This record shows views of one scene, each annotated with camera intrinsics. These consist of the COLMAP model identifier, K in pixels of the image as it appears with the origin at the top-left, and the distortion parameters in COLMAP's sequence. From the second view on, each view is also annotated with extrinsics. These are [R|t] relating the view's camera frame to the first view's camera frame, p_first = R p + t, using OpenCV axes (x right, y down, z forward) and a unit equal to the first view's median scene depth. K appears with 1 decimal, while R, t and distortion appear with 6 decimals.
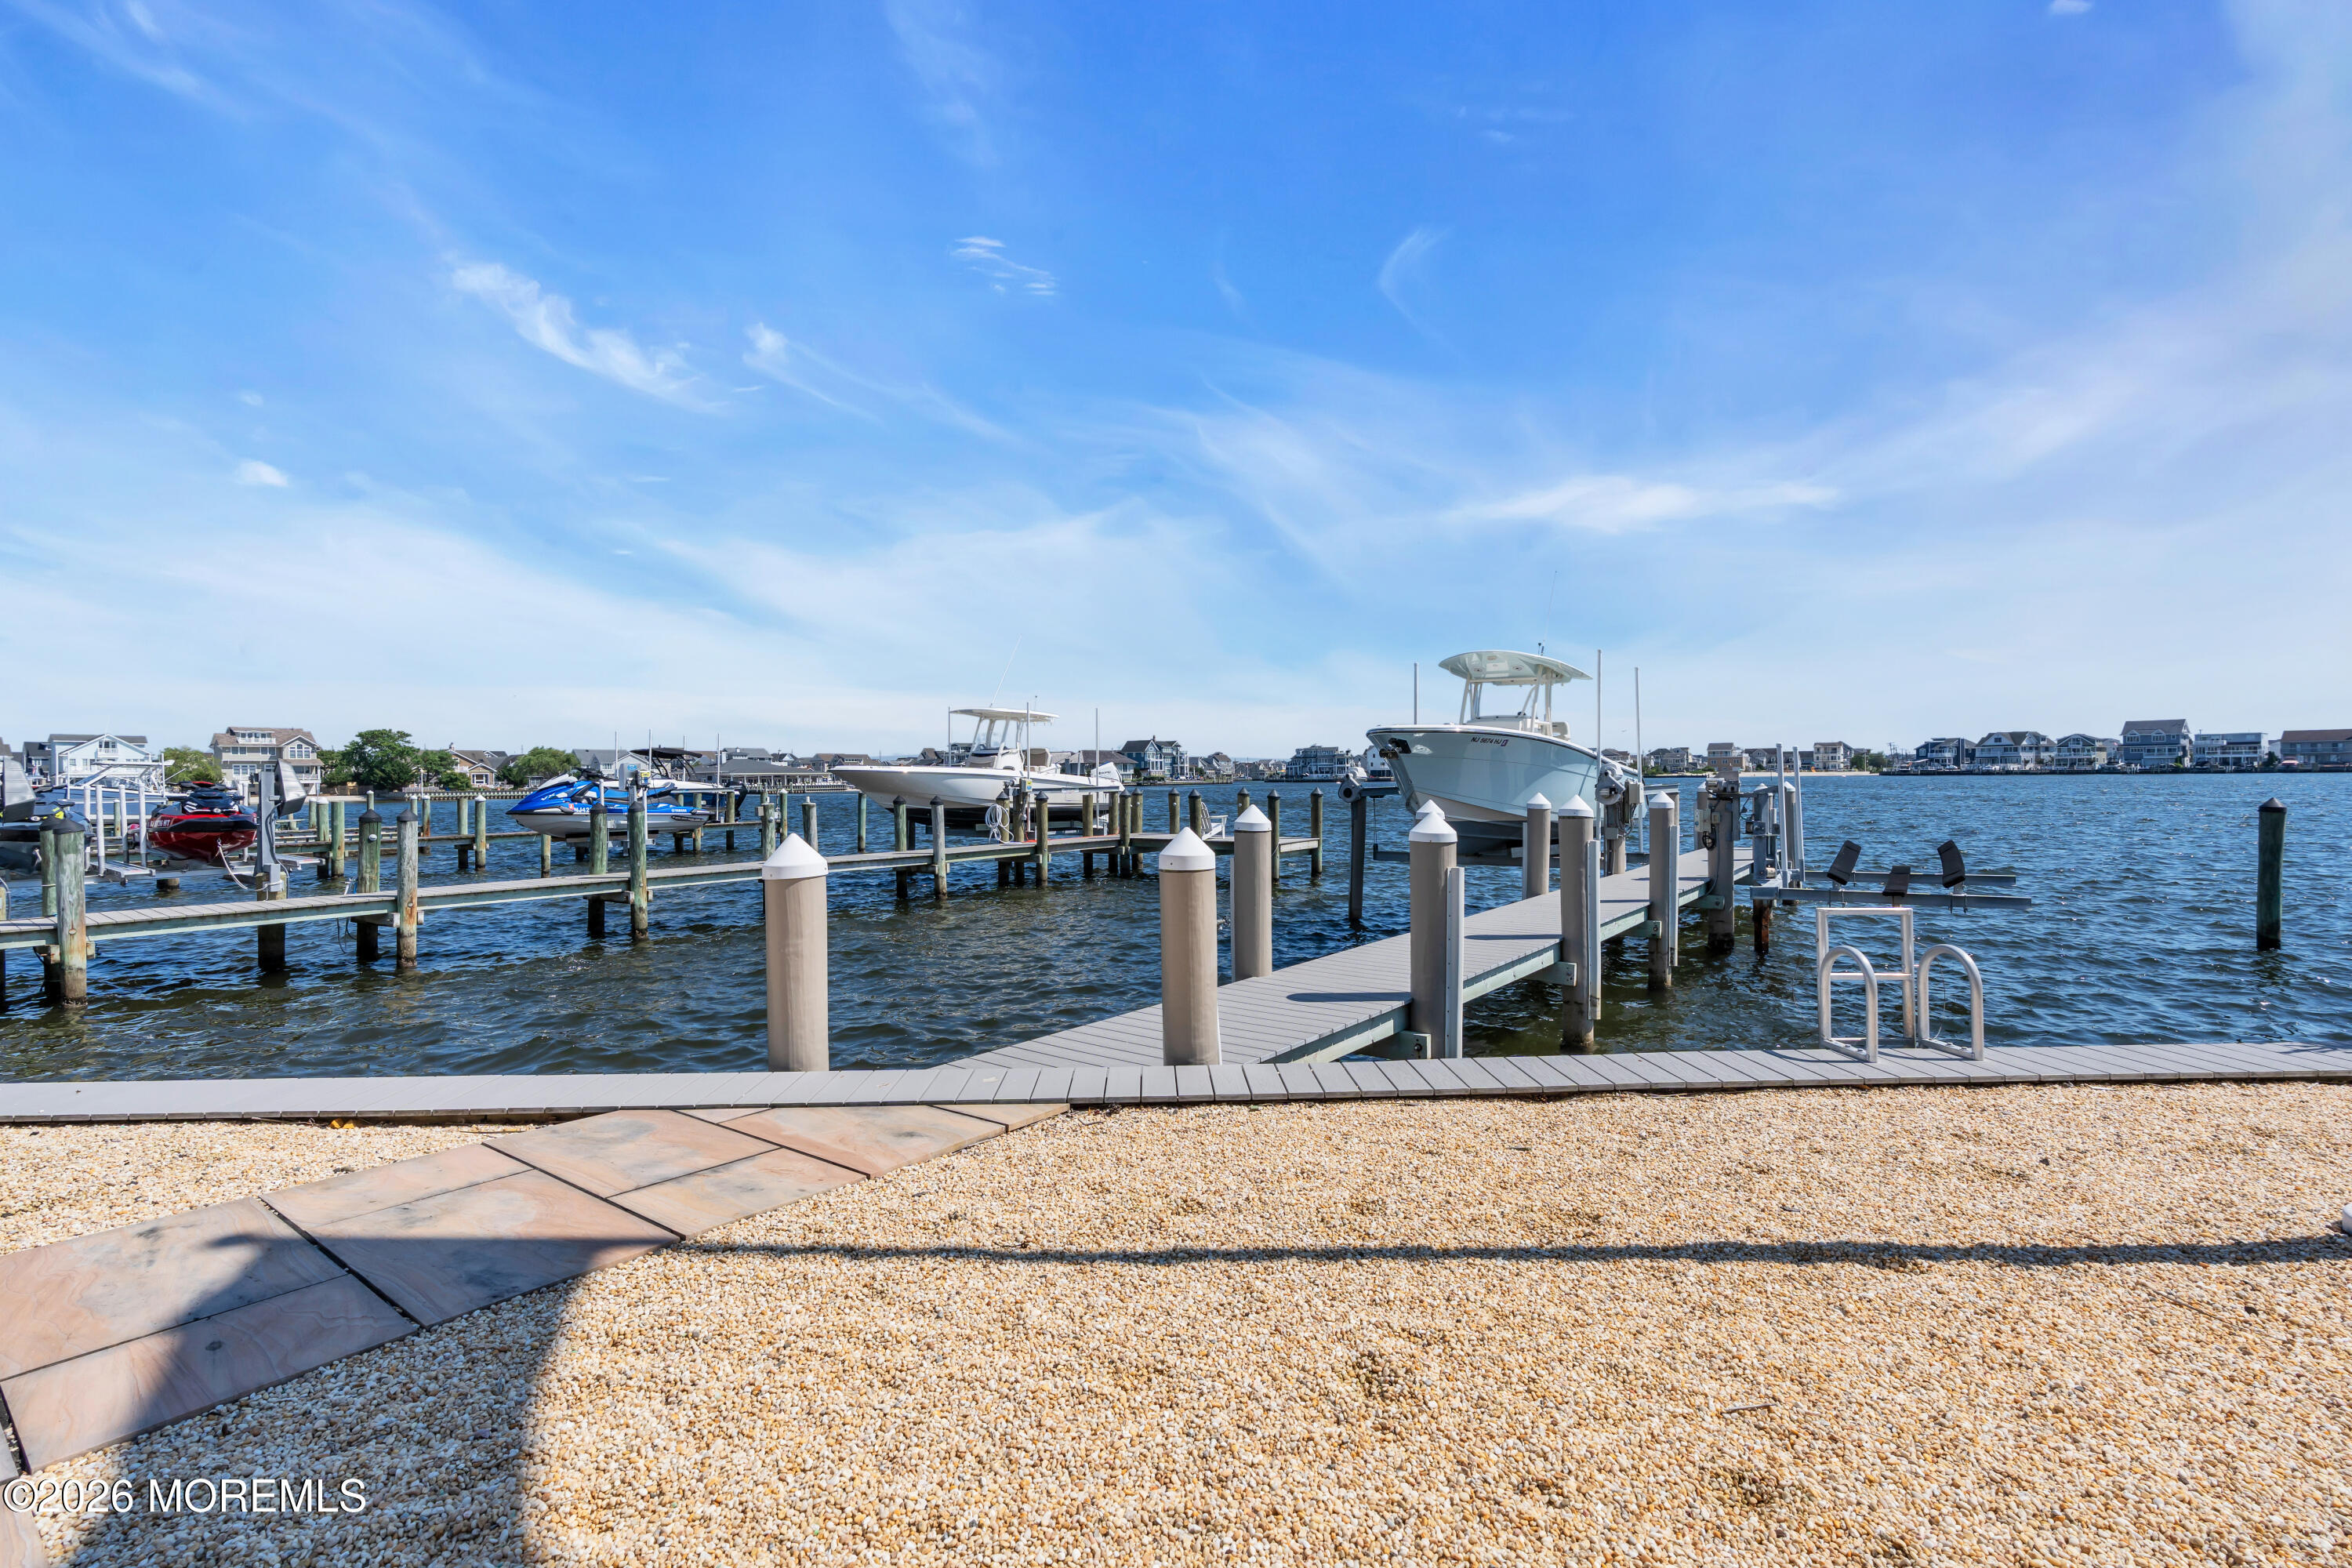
lens RADIAL K [[1058.9, 0, 1179.5], [0, 1058.9, 785.5], [0, 0, 1]] dist [-0.004031, 0.001481]
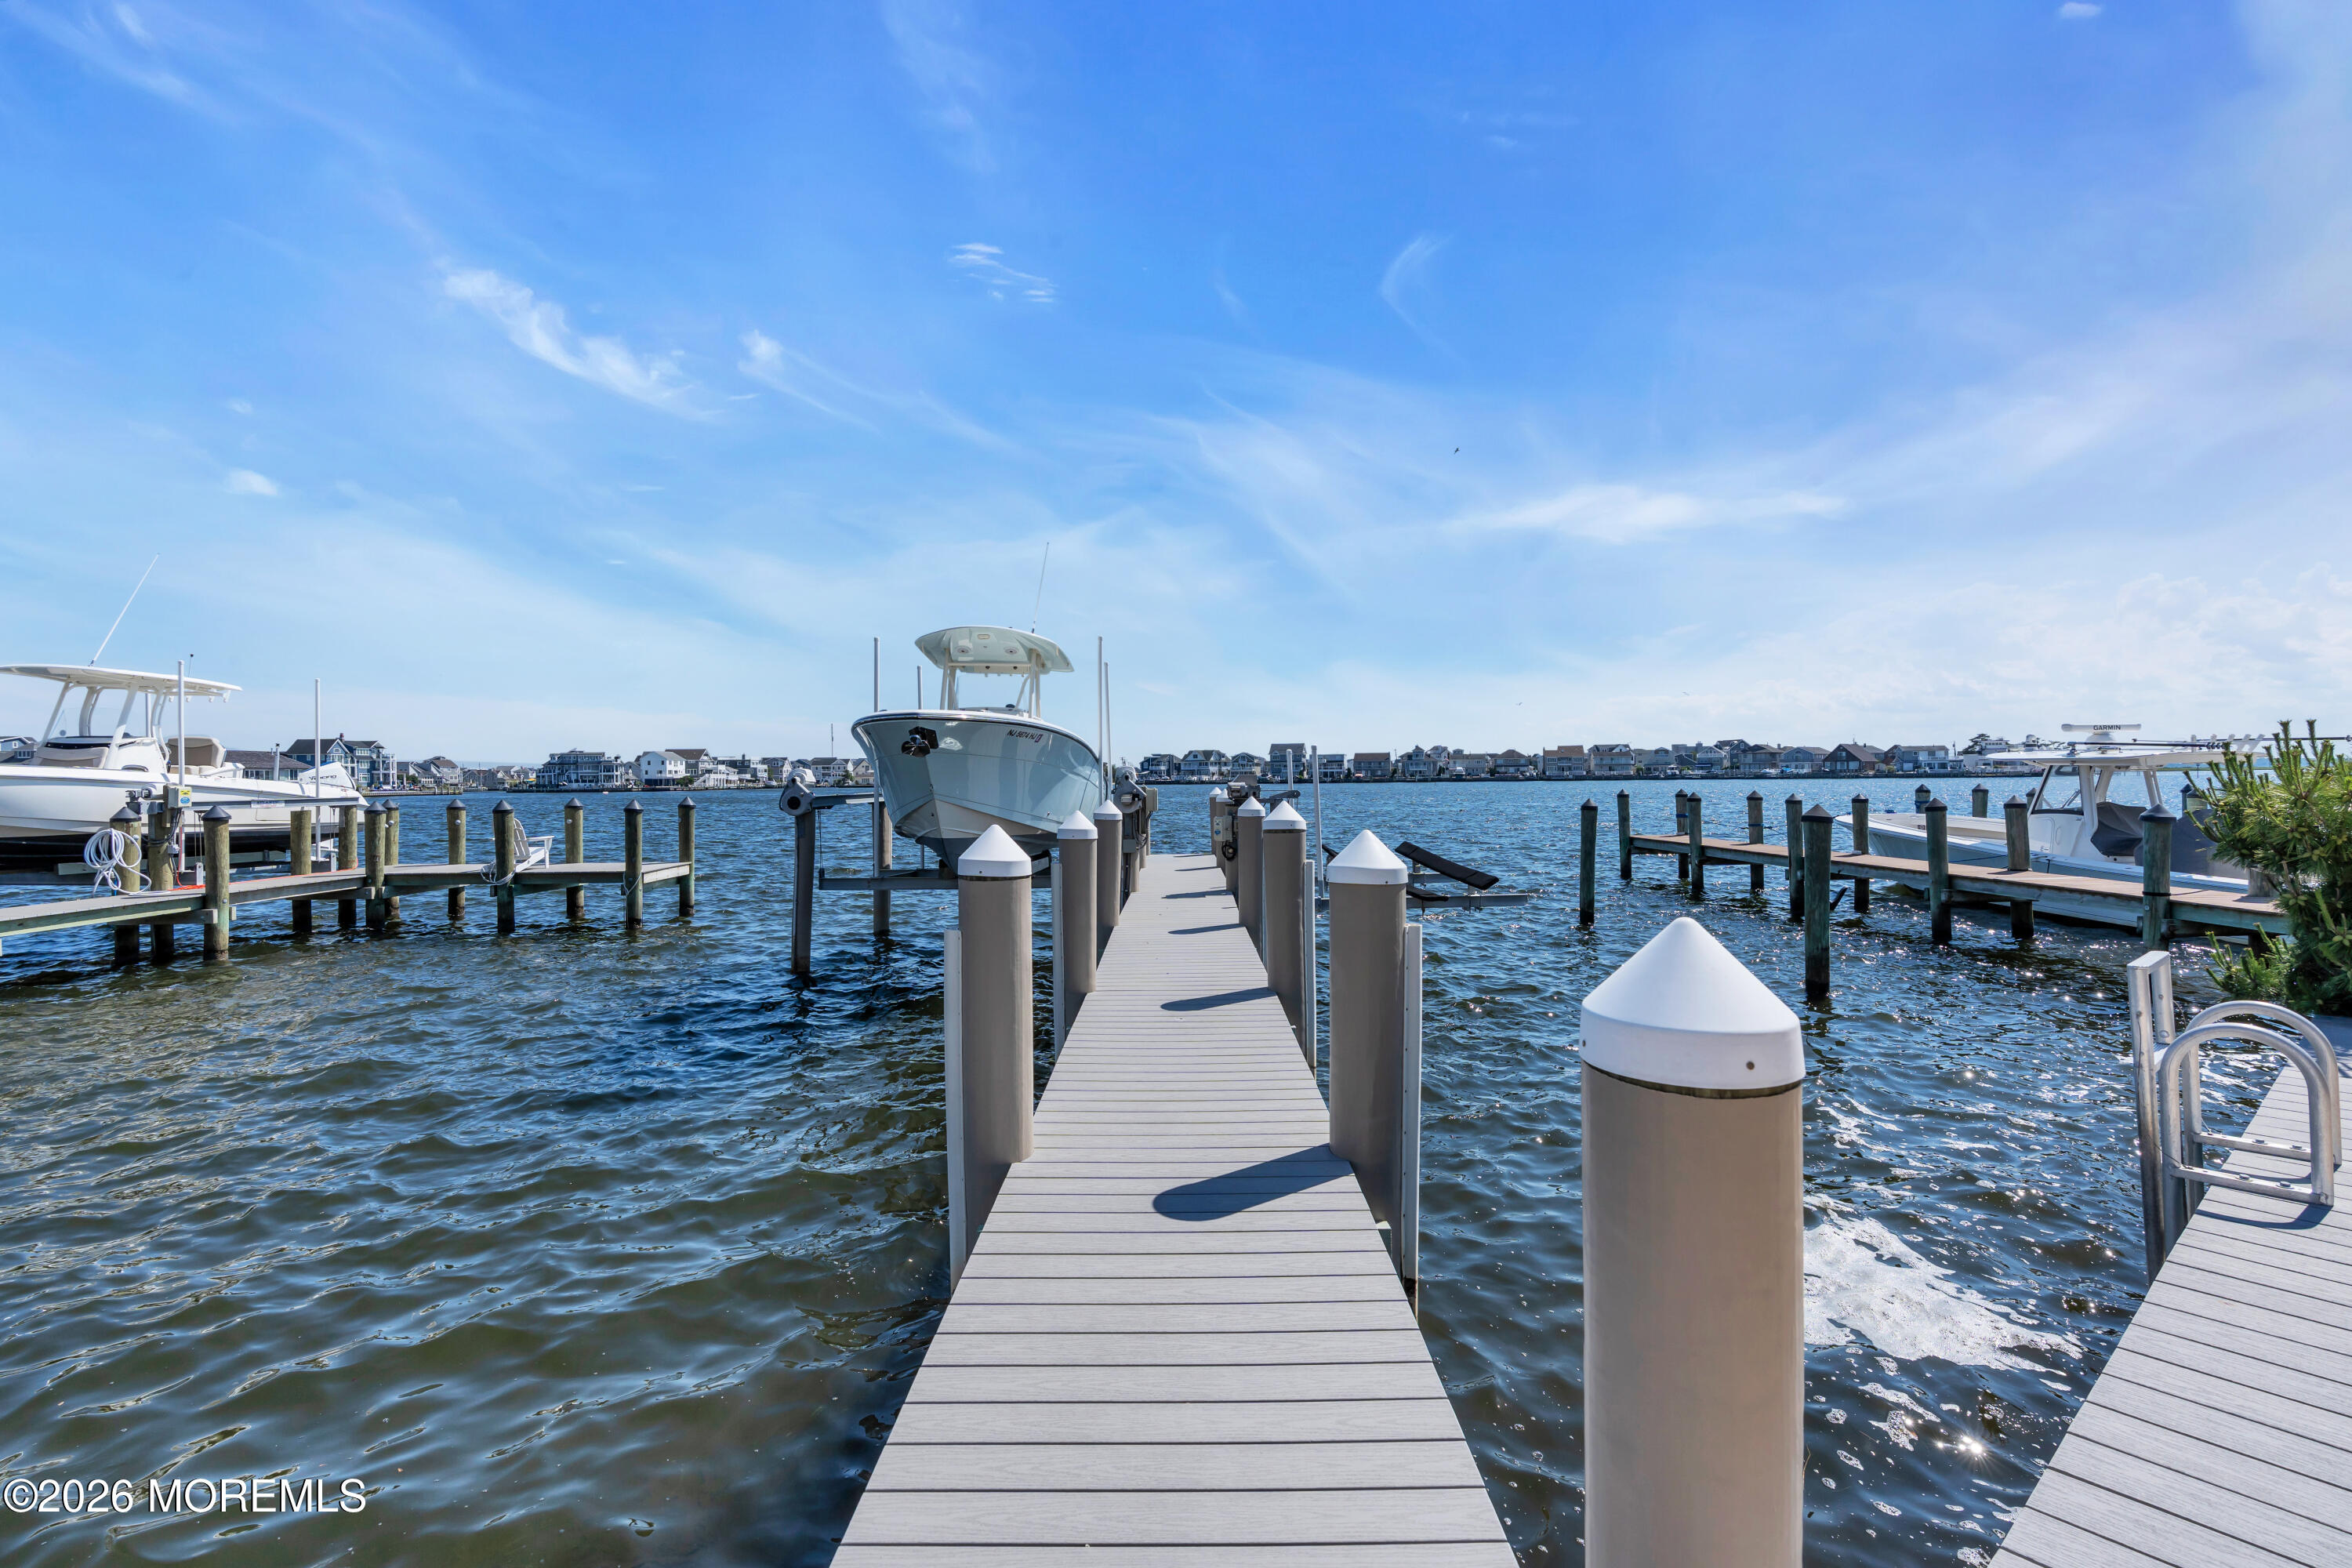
lens RADIAL K [[1058.9, 0, 1179.5], [0, 1058.9, 785.5], [0, 0, 1]] dist [-0.004031, 0.001481]
pose [[0.796536, -0.000476, 0.604591, -0.111680], [0.005744, 0.999961, -0.006781, 0.001873], [-0.604564, 0.008874, 0.796507, 0.349848]]
